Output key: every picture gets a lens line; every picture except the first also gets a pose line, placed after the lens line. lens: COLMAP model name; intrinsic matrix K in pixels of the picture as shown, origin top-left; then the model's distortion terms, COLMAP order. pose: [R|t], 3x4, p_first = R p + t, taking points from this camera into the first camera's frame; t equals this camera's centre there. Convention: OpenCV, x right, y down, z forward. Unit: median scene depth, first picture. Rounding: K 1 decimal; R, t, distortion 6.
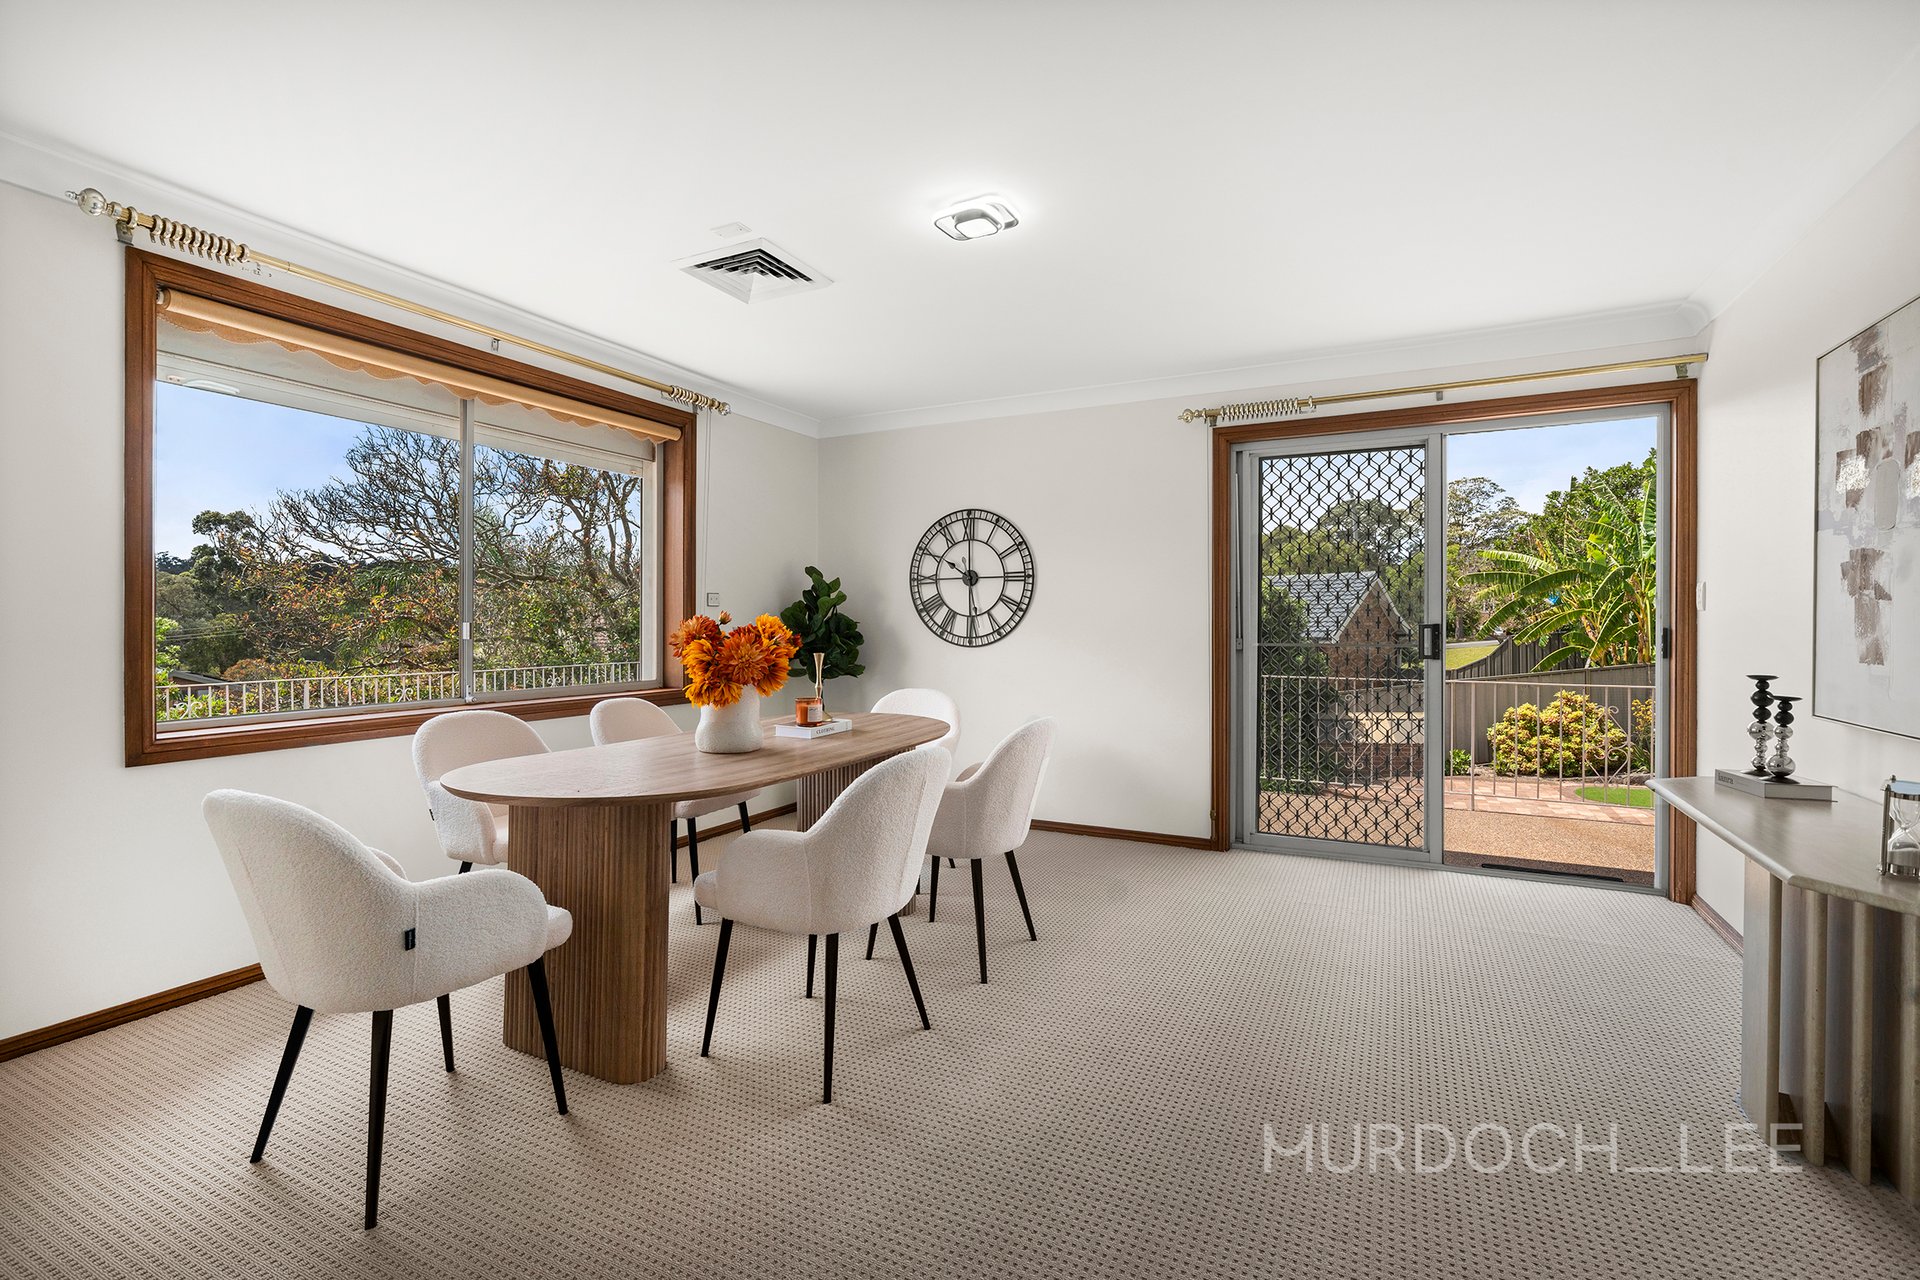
lens RADIAL K [[875.4, 0, 946.7], [0, 875.4, 626.6], [0, 0, 1]] dist [-0.001604, -0.000193]
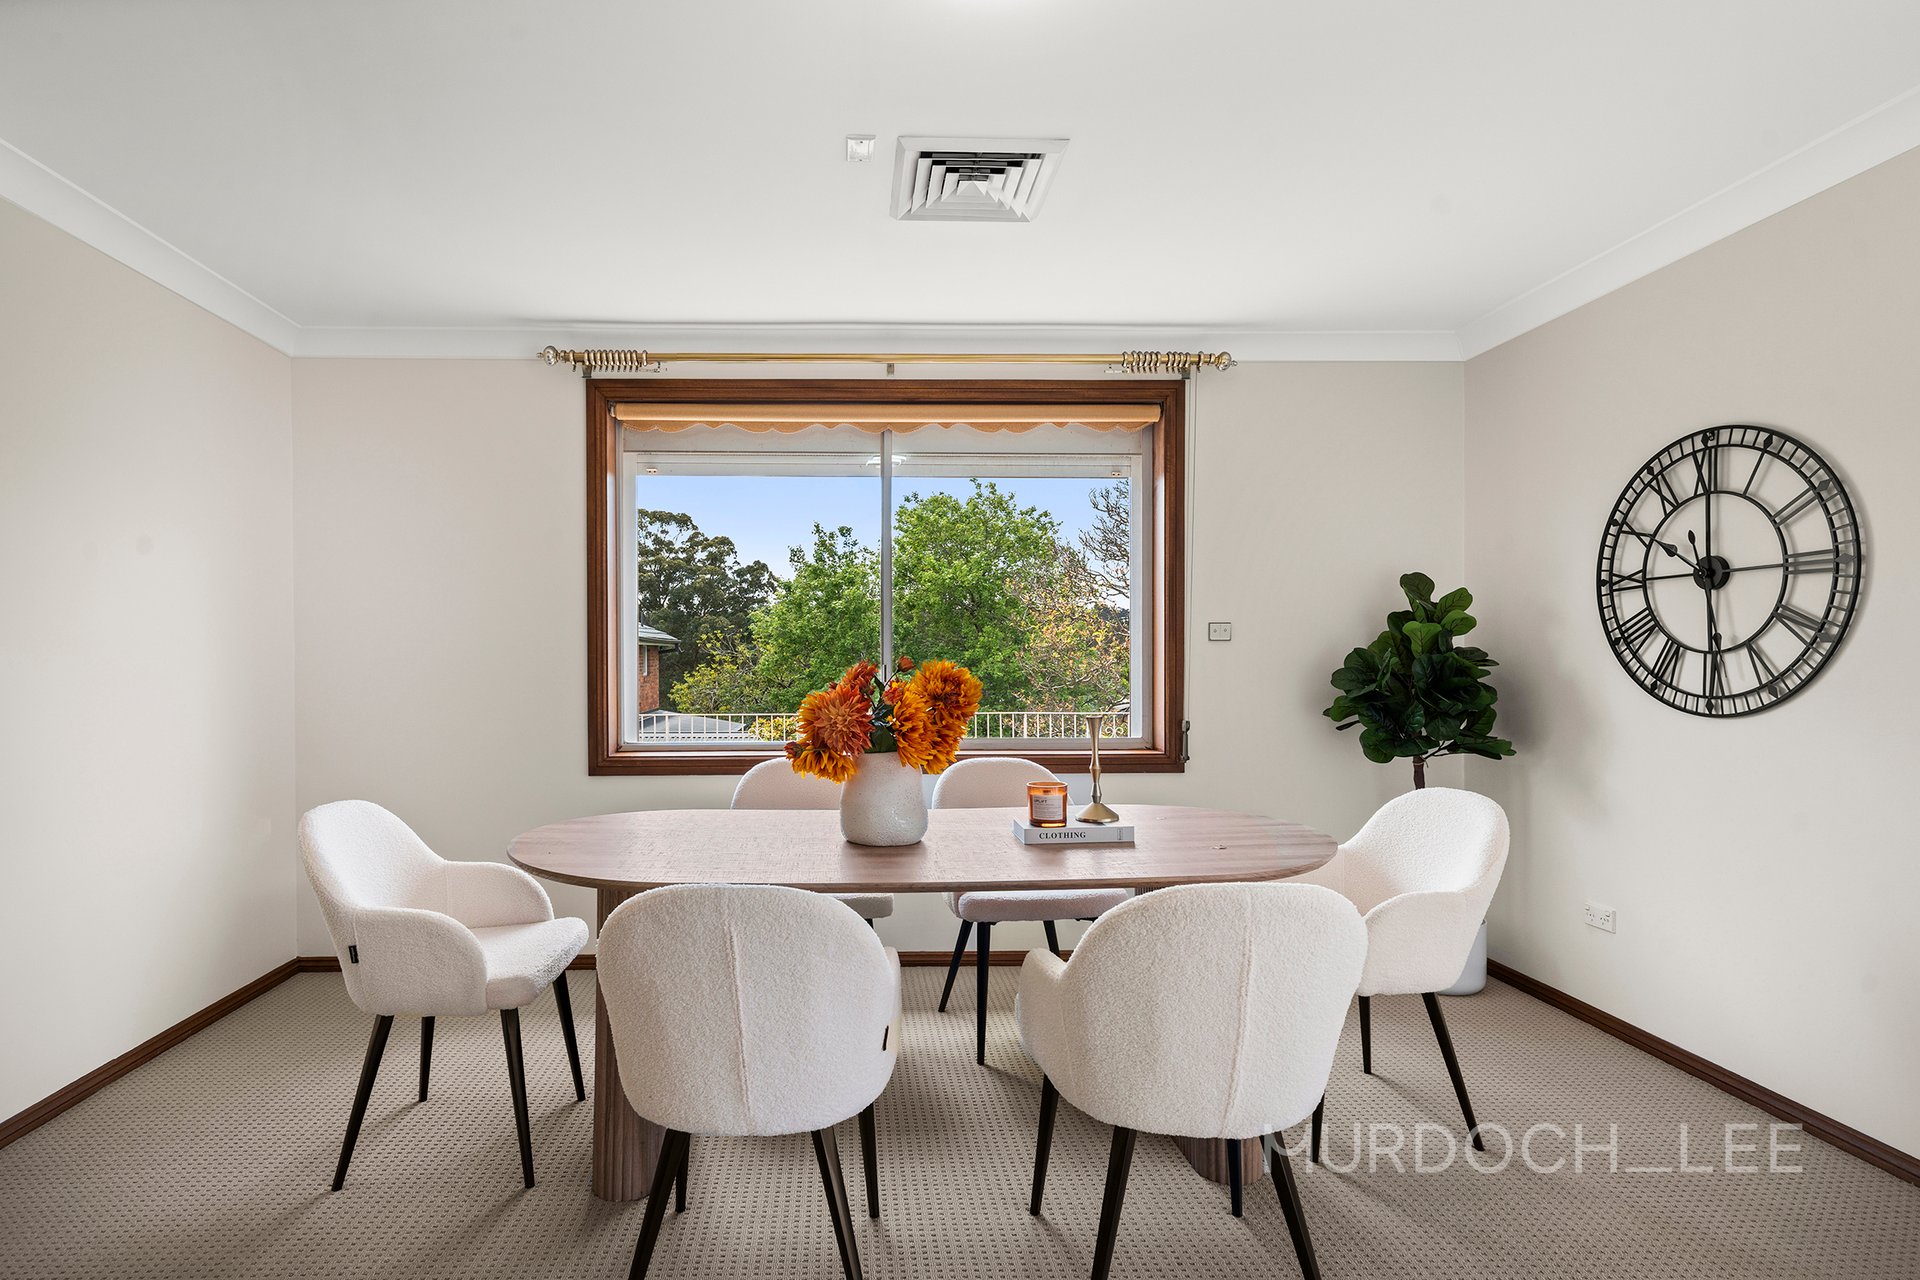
lens RADIAL K [[972.3, 0, 950.8], [0, 972.3, 642.5], [0, 0, 1]] dist [0.006431, 0.001326]
pose [[0.494078, -0.011184, -0.869346, 0.286720], [0.004104, 0.999936, -0.010531, -0.013459], [0.869408, 0.001636, 0.494092, 0.376999]]
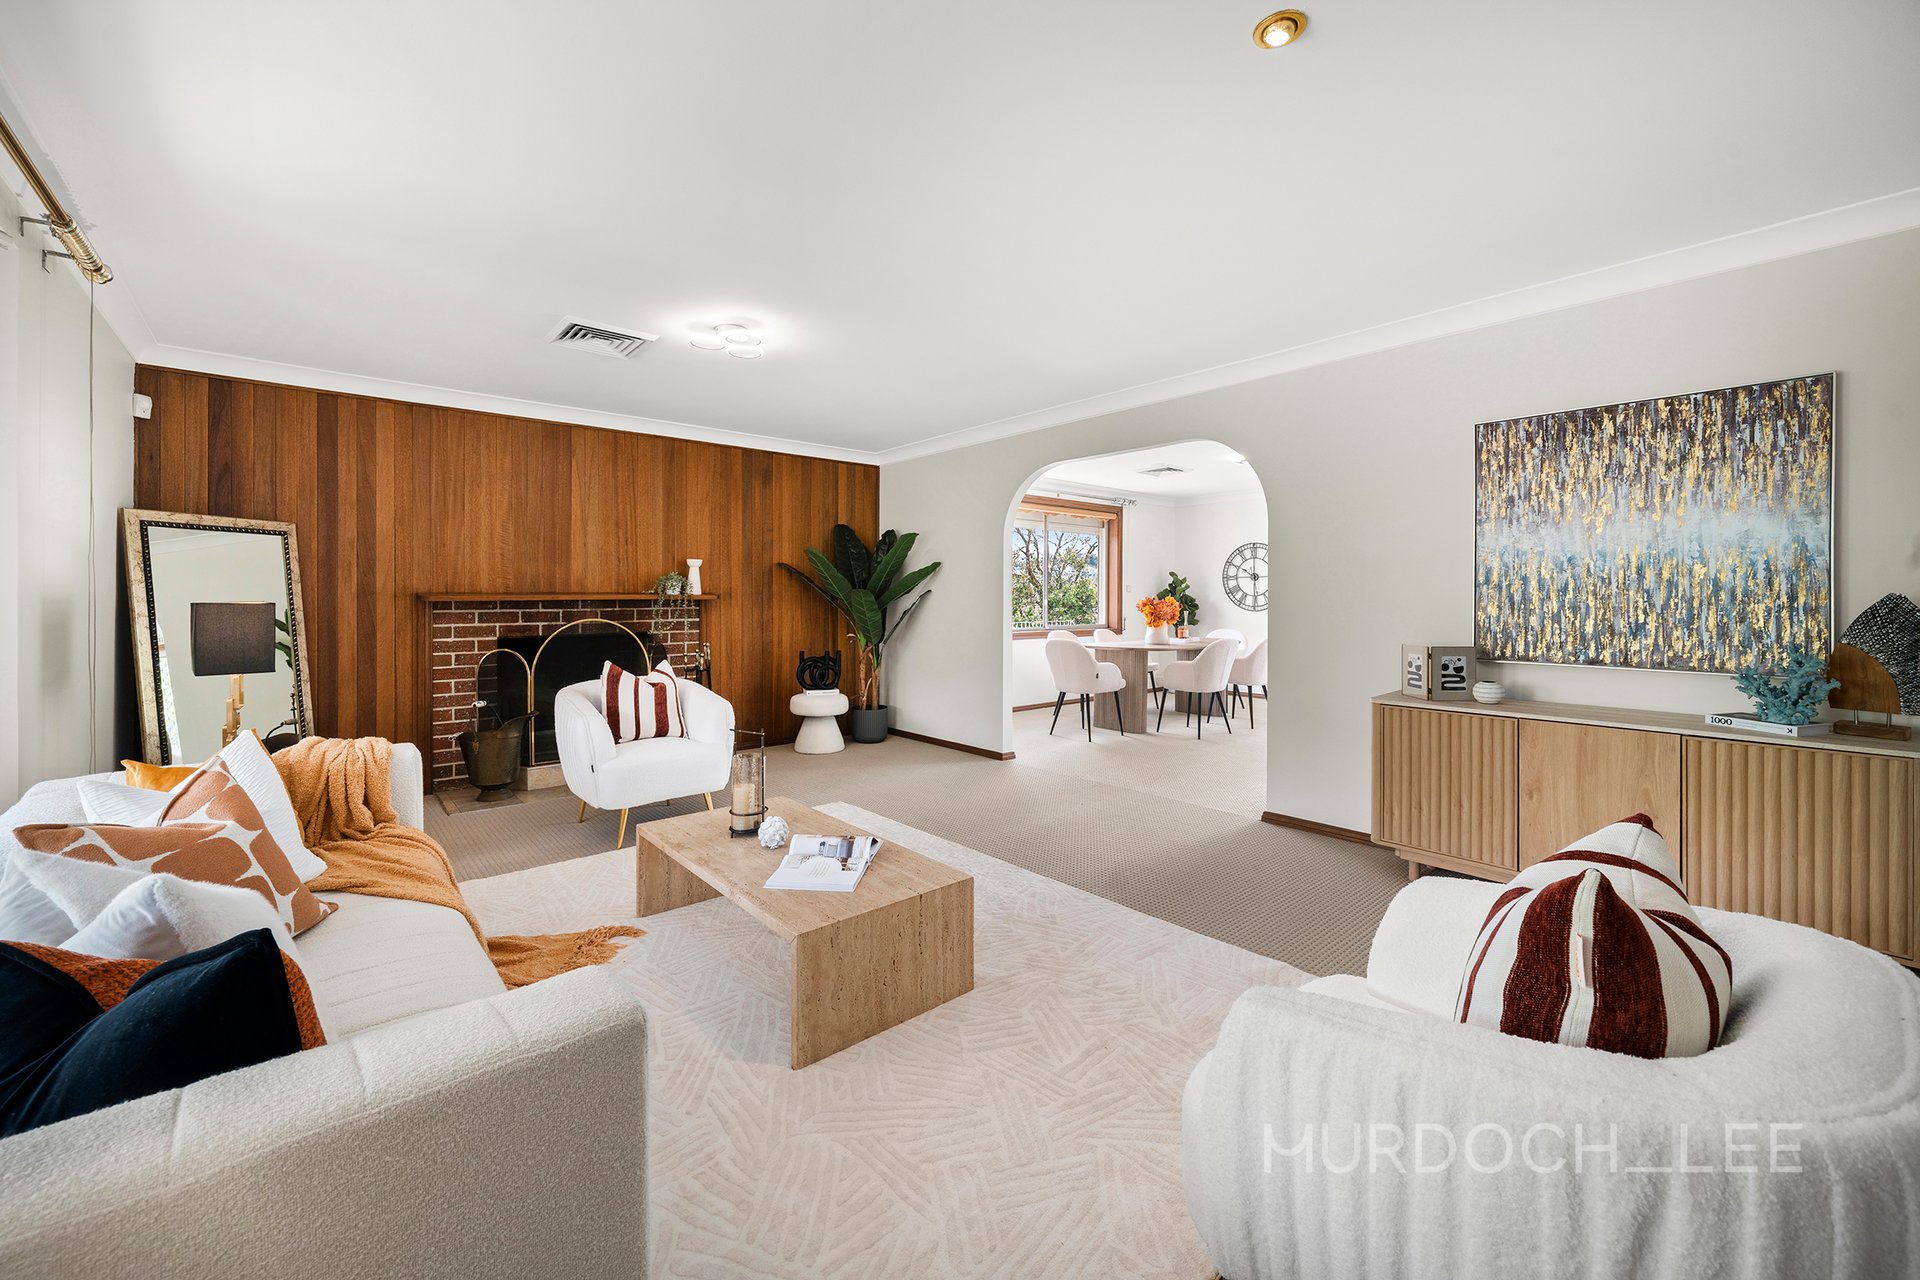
lens RADIAL K [[737.9, 0, 947.7], [0, 737.9, 598.8], [0, 0, 1]] dist [-0.013823, -0.000016]
pose [[0.923855, 0.001901, -0.382738, 0.023232], [-0.002729, 0.999995, -0.001622, -0.000597], [0.382733, 0.002543, 0.923856, -0.831219]]
